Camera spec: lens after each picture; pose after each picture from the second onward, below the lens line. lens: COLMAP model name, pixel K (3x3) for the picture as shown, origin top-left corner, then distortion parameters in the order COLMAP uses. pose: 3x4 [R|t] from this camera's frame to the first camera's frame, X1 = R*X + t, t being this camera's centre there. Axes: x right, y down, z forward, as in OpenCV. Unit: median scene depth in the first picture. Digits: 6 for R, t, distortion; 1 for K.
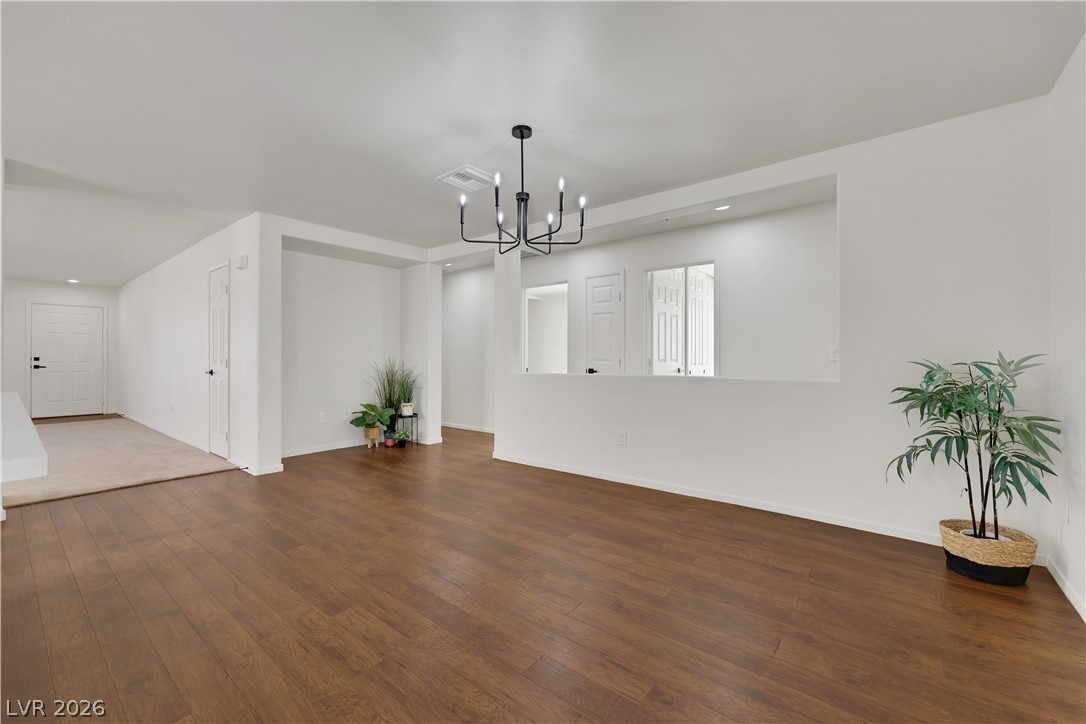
lens RADIAL K [[436.2, 0, 538.1], [0, 436.2, 359.6], [0, 0, 1]] dist [0.002003, -0.000038]
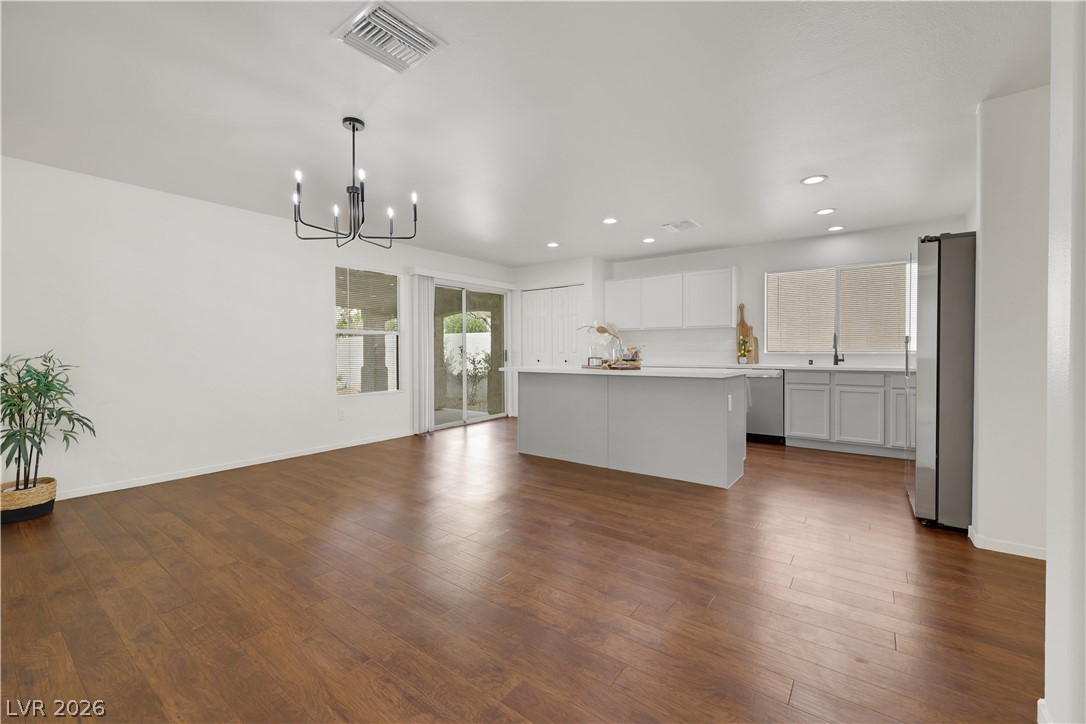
lens RADIAL K [[470.3, 0, 546.3], [0, 470.3, 358.0], [0, 0, 1]] dist [-0.000622, -0.000263]
pose [[-0.999317, 0.005182, -0.036586, -0.436222], [0.004540, 0.999835, 0.017601, -0.006428], [0.036671, 0.017423, -0.999176, 2.102468]]
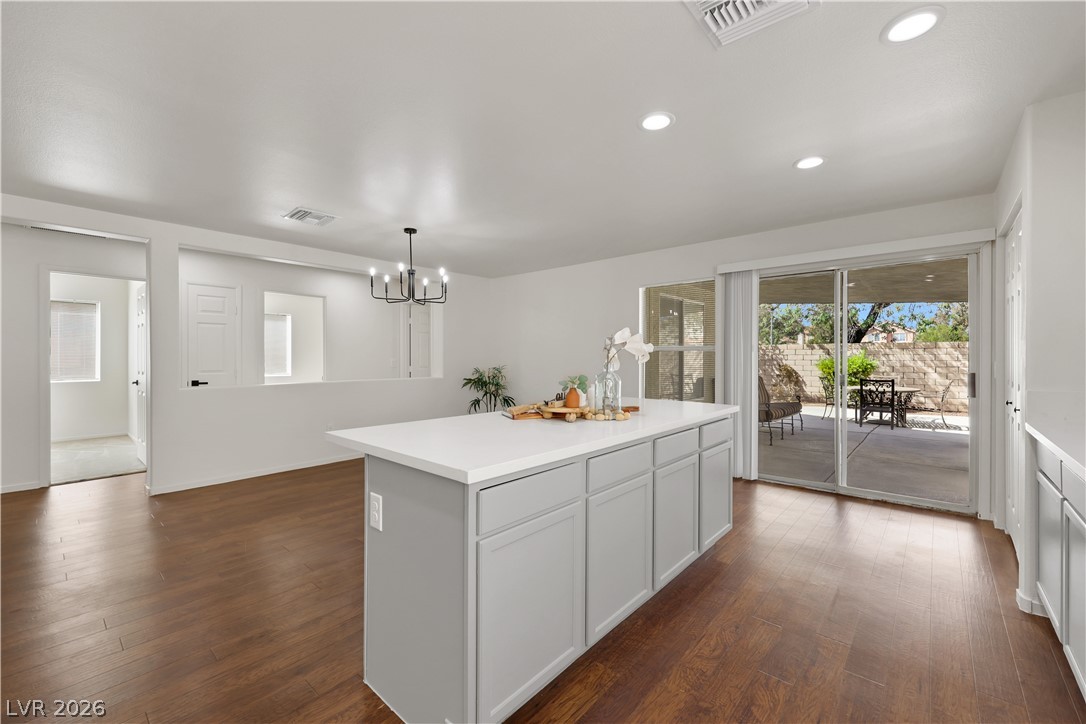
lens RADIAL K [[439.6, 0, 520.6], [0, 439.6, 361.9], [0, 0, 1]] dist [-0.001476, -0.000269]
pose [[0.090694, -0.008402, 0.995843, -1.623365], [0.006427, 0.999949, 0.007851, -0.049734], [-0.995858, 0.005689, 0.090743, 0.453320]]
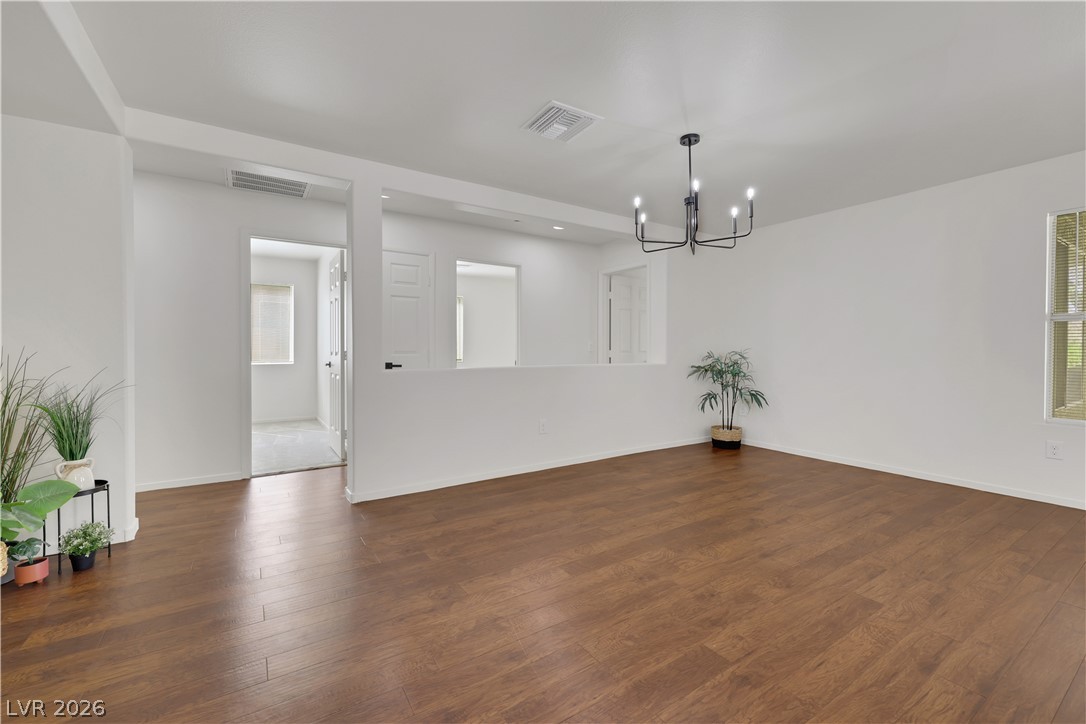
lens RADIAL K [[436.2, 0, 538.1], [0, 436.2, 359.6], [0, 0, 1]] dist [0.002003, -0.000038]
pose [[0.329243, -0.020161, 0.944030, -1.184792], [0.001959, 0.999784, 0.020668, -0.003565], [-0.944243, -0.004955, 0.329212, 1.001869]]
